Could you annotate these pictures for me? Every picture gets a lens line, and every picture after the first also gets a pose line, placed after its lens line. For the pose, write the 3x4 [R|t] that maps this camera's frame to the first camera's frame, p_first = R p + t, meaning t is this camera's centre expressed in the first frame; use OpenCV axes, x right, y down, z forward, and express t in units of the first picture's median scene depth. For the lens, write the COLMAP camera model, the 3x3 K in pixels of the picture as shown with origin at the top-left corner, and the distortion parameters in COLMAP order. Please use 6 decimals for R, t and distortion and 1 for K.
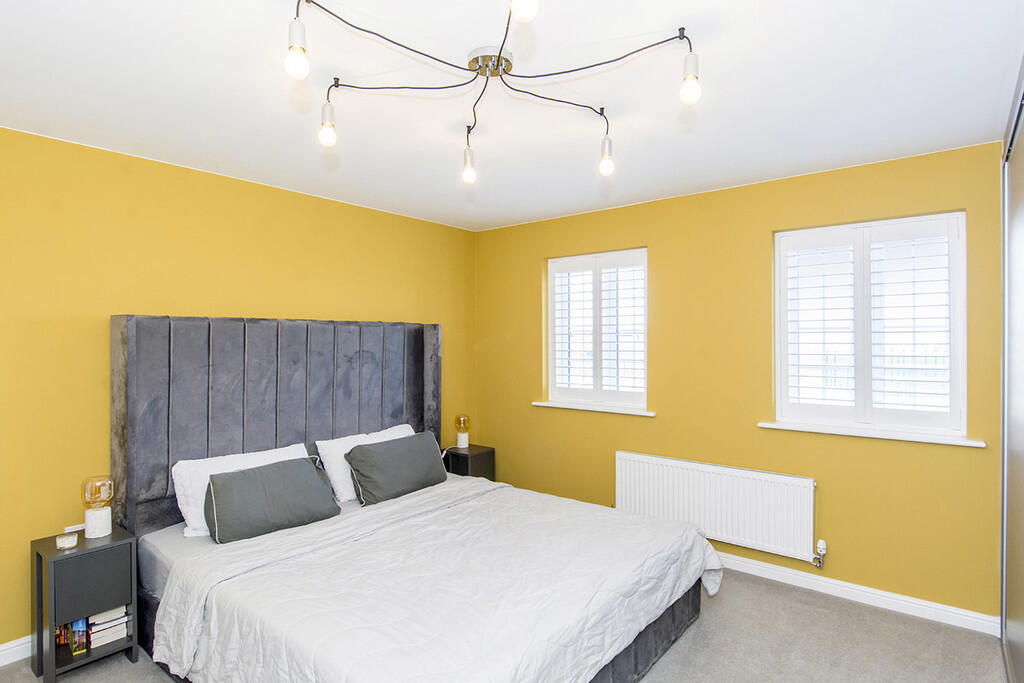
lens RADIAL K [[543.5, 0, 517.6], [0, 543.5, 335.0], [0, 0, 1]] dist [-0.000473, -0.007619]
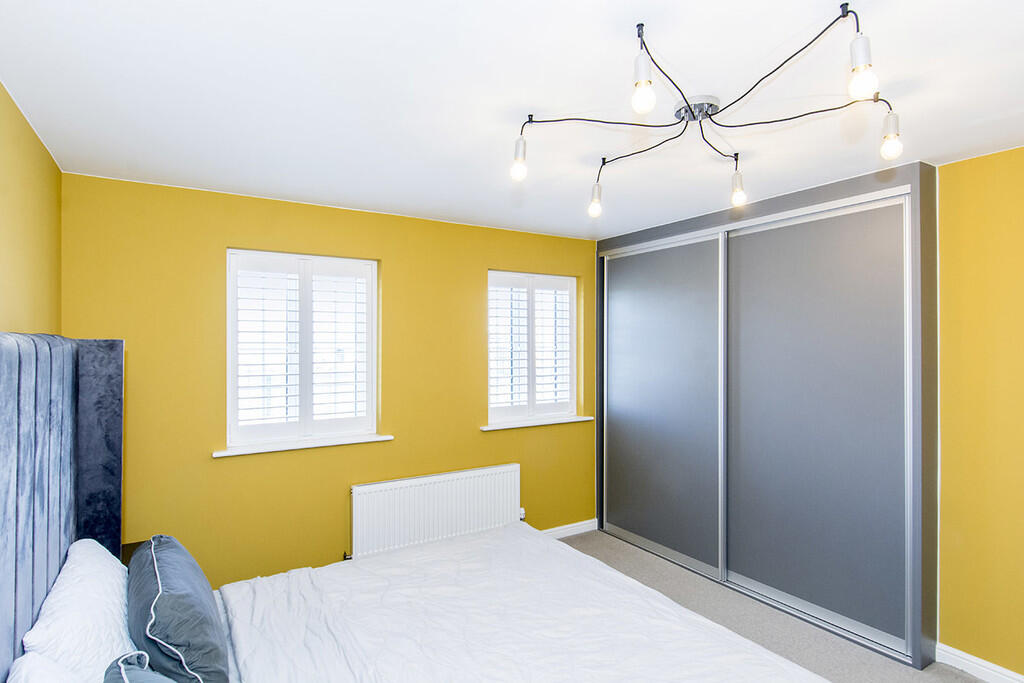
lens RADIAL K [[543.5, 0, 514.6], [0, 543.5, 341.1], [0, 0, 1]] dist [-0.000473, -0.007619]
pose [[0.307652, 0.023698, 0.951204, -0.839762], [0.006582, 0.999613, -0.027032, 0.007117], [-0.951476, 0.014577, 0.307377, 0.708596]]
